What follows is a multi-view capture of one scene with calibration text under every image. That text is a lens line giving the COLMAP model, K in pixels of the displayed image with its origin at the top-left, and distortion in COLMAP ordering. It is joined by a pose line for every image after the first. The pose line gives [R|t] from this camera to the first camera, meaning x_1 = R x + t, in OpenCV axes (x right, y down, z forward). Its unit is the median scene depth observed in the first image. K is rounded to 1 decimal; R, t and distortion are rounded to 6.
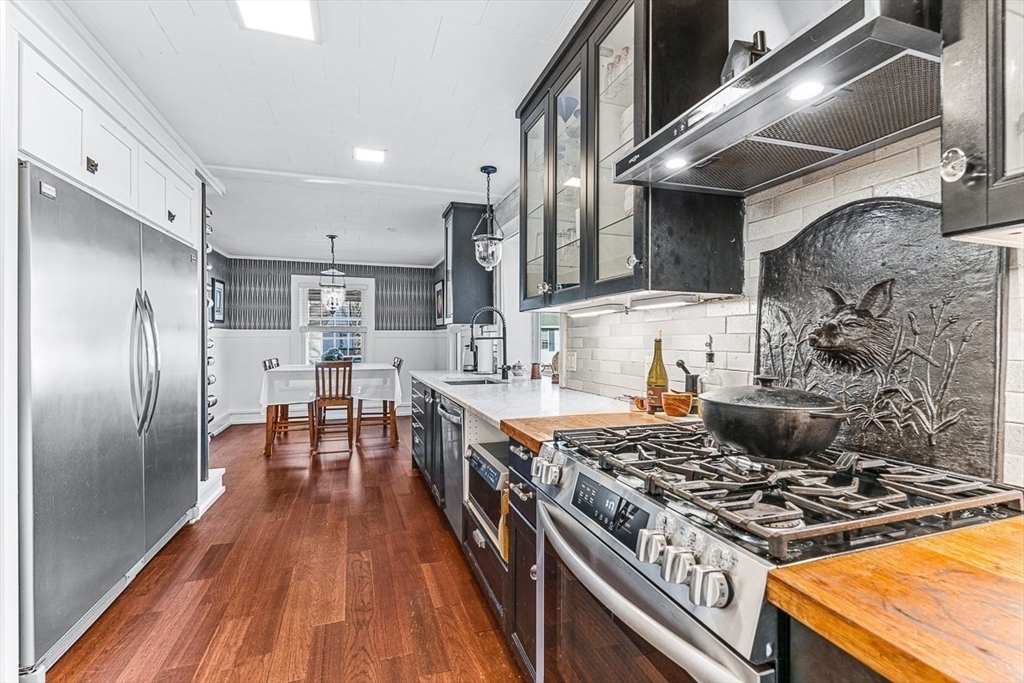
lens RADIAL K [[455.0, 0, 515.4], [0, 455.0, 338.7], [0, 0, 1]] dist [-0.000526, -0.000119]
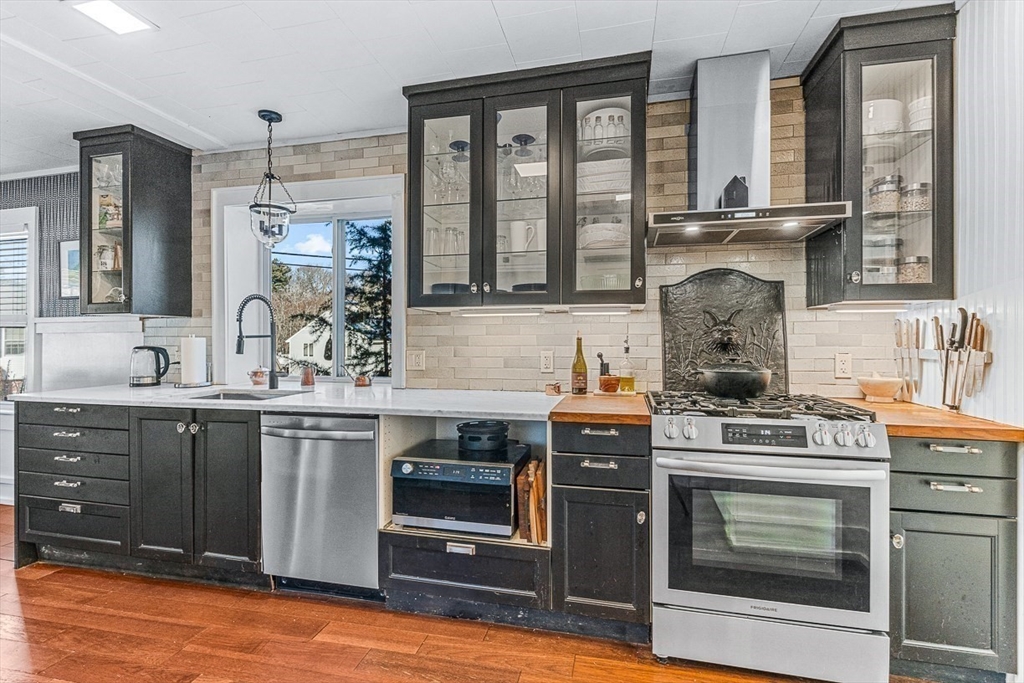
lens RADIAL K [[455.0, 0, 515.4], [0, 455.0, 338.7], [0, 0, 1]] dist [-0.000526, -0.000119]
pose [[0.538726, -0.000884, 0.842481, -0.910997], [-0.001818, 0.999996, 0.002212, 0.001376], [-0.842479, -0.002723, 0.538722, 0.444309]]
